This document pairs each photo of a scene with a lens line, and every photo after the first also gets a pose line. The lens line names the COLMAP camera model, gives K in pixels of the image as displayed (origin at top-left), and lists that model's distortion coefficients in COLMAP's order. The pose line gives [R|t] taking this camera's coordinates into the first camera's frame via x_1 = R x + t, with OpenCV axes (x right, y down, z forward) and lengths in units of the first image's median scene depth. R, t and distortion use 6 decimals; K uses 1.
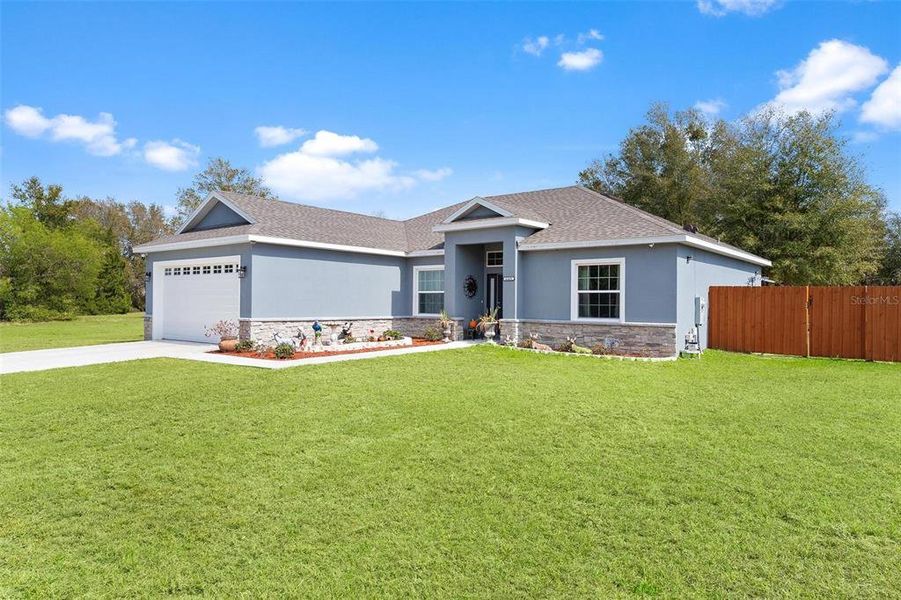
lens RADIAL K [[581.9, 0, 450.5], [0, 581.9, 300.0], [0, 0, 1]] dist [0.000626, 0.000629]
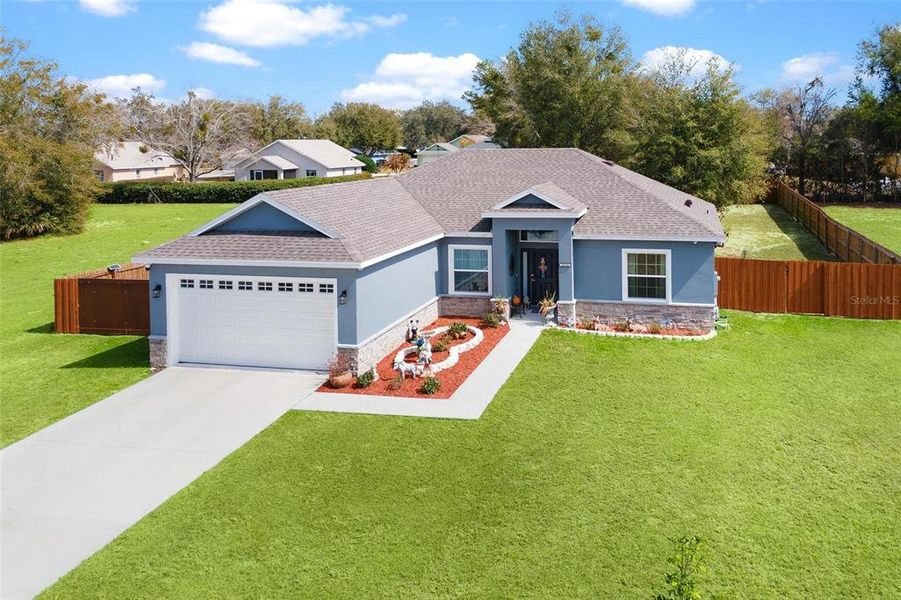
lens RADIAL K [[698.0, 0, 541.2], [0, 698.0, 165.0], [0, 0, 1]] dist [0.026372, -0.002151]
pose [[0.897449, -0.034514, 0.439766, -0.518978], [0.017108, 0.998908, 0.043483, -0.286025], [-0.440787, -0.031500, 0.897059, -0.160187]]
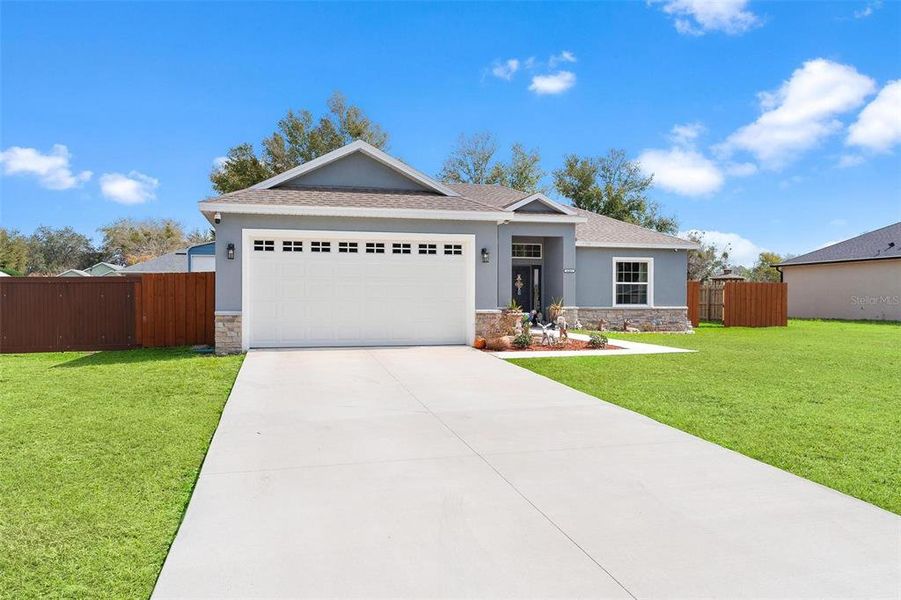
lens RADIAL K [[655.1, 0, 434.0], [0, 655.1, 301.2], [0, 0, 1]] dist [0.000676, 0.001340]
pose [[0.614379, -0.010221, 0.788945, -1.059090], [-0.000742, 0.999908, 0.013531, 0.005055], [-0.789011, -0.008898, 0.614315, 0.435688]]
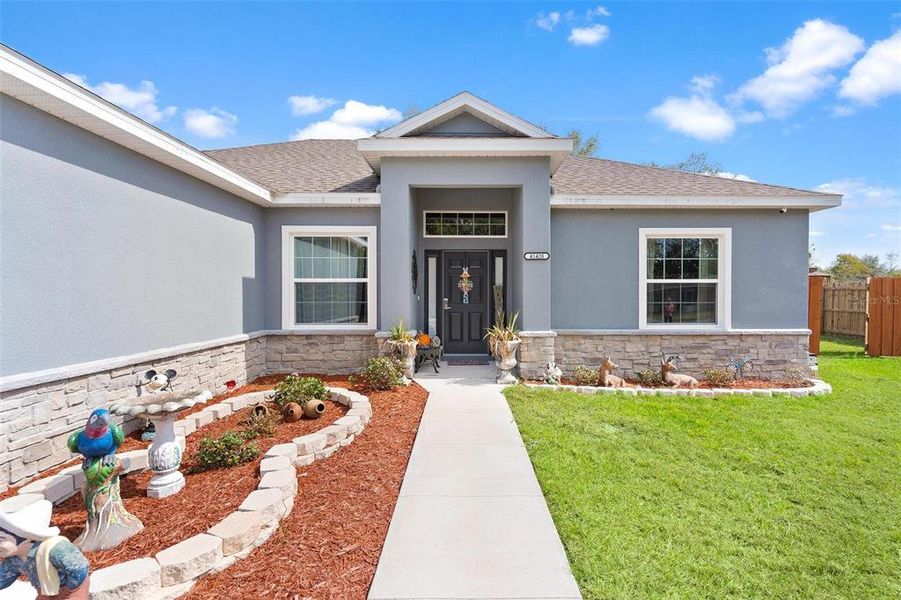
lens RADIAL K [[440.9, 0, 471.0], [0, 440.9, 301.9], [0, 0, 1]] dist [0.004100, 0.000559]
pose [[0.770544, -0.021948, 0.637009, -0.206838], [0.004680, 0.999575, 0.028778, -0.006487], [-0.637370, -0.019194, 0.770319, 0.730815]]
